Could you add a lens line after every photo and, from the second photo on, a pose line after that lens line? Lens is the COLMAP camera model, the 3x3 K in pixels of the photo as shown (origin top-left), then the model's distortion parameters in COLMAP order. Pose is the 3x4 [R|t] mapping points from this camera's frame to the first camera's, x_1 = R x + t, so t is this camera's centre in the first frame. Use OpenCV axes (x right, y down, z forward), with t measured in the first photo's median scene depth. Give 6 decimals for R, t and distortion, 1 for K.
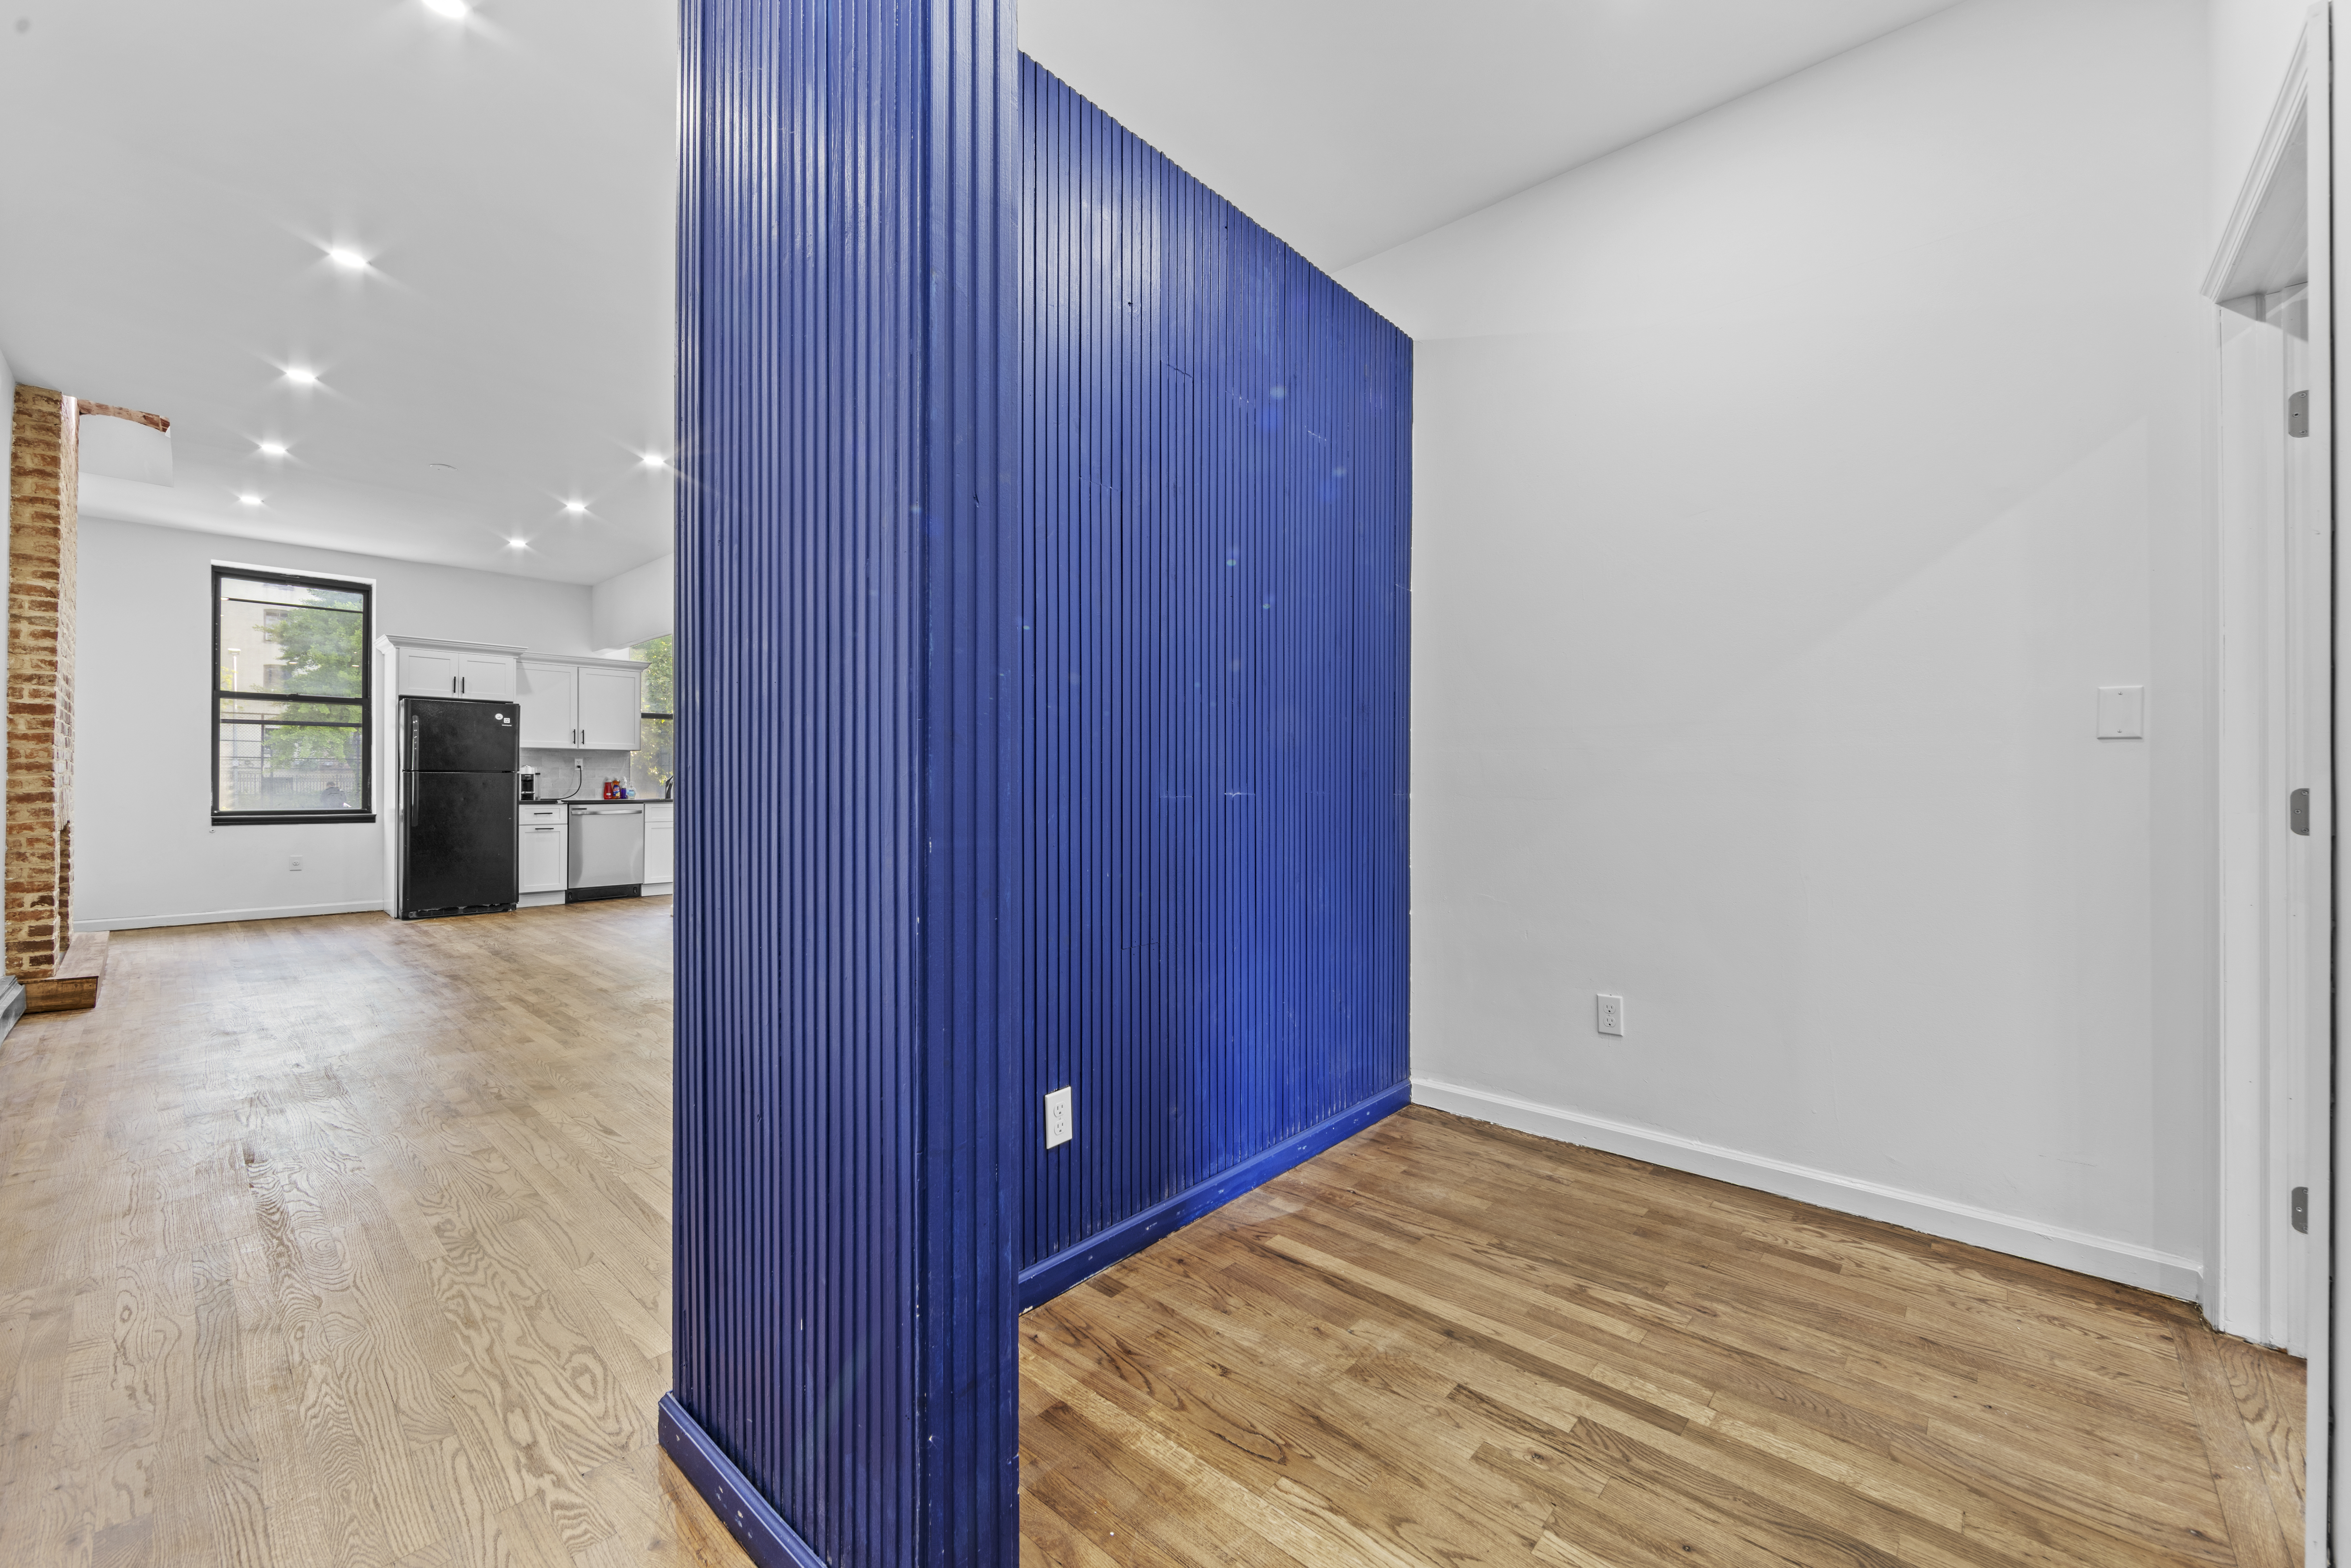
lens RADIAL K [[927.9, 0, 1171.8], [0, 927.9, 764.5], [0, 0, 1]] dist [-0.000286, -0.000191]
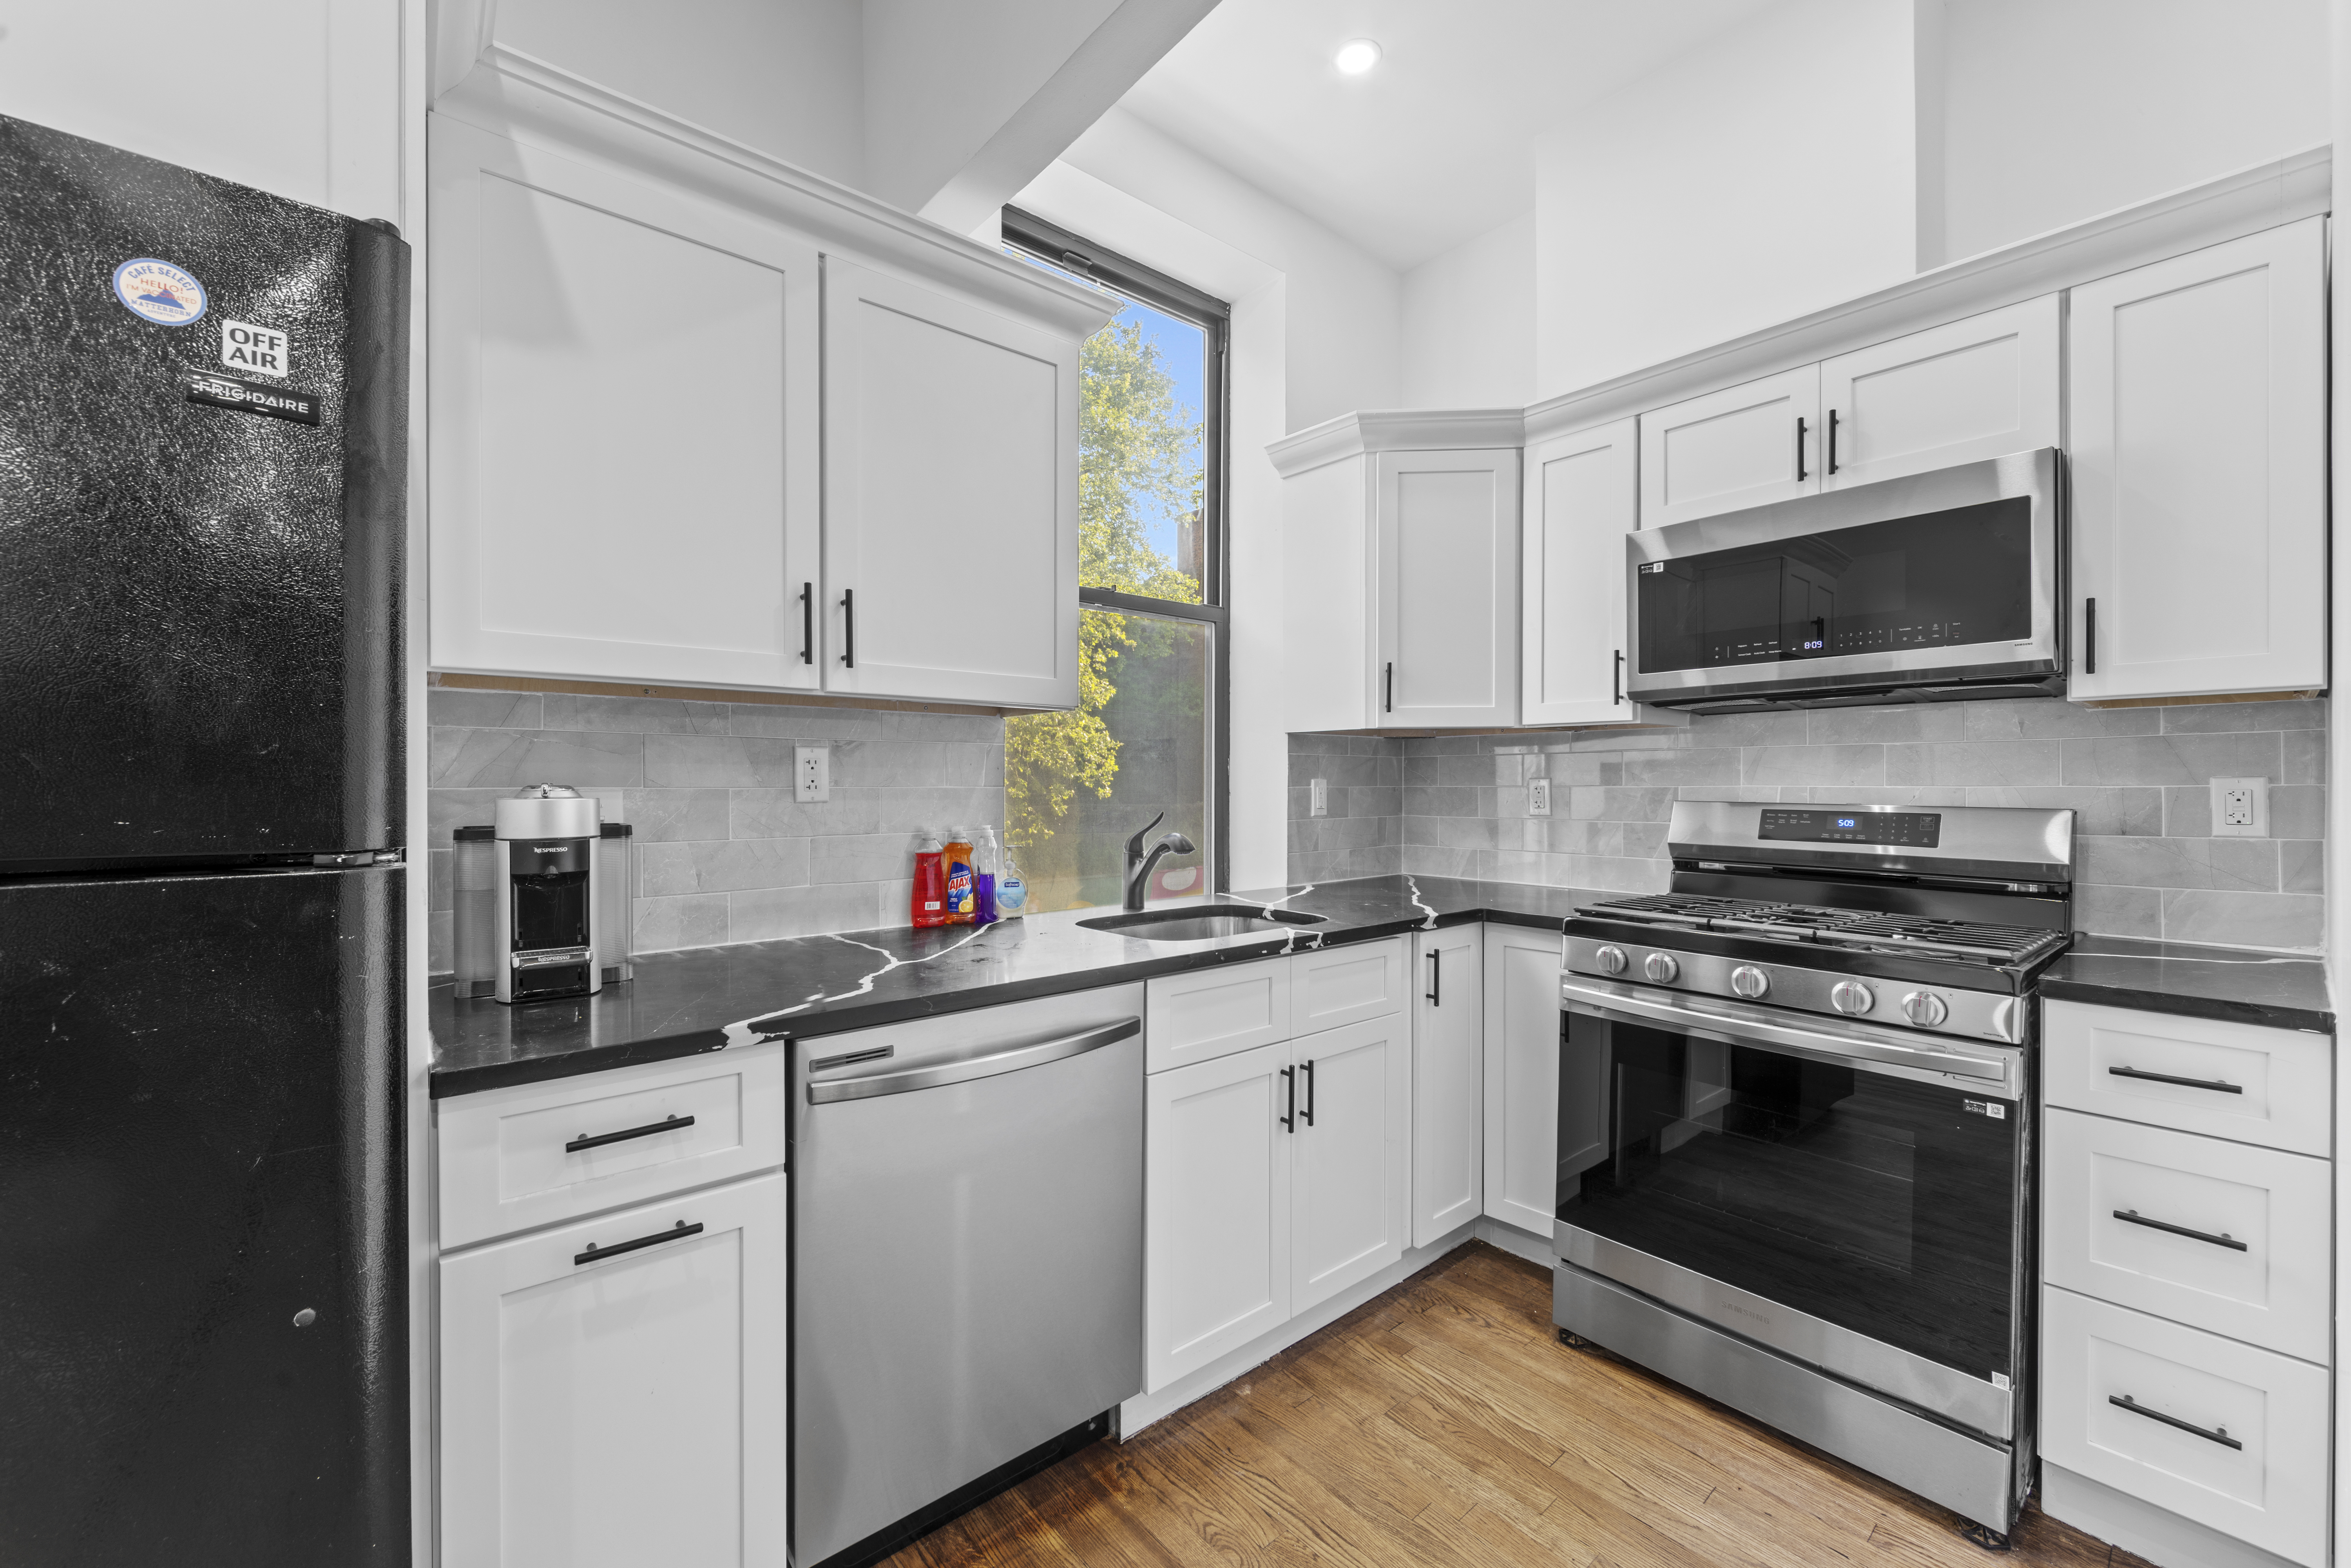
lens RADIAL K [[934.5, 0, 1170.9], [0, 934.5, 782.4], [0, 0, 1]] dist [-0.000990, -0.000002]
pose [[0.990687, 0.003490, -0.136117, -1.050748], [-0.001220, 0.999859, 0.016761, -0.004106], [0.136156, -0.016438, 0.990551, 1.586241]]
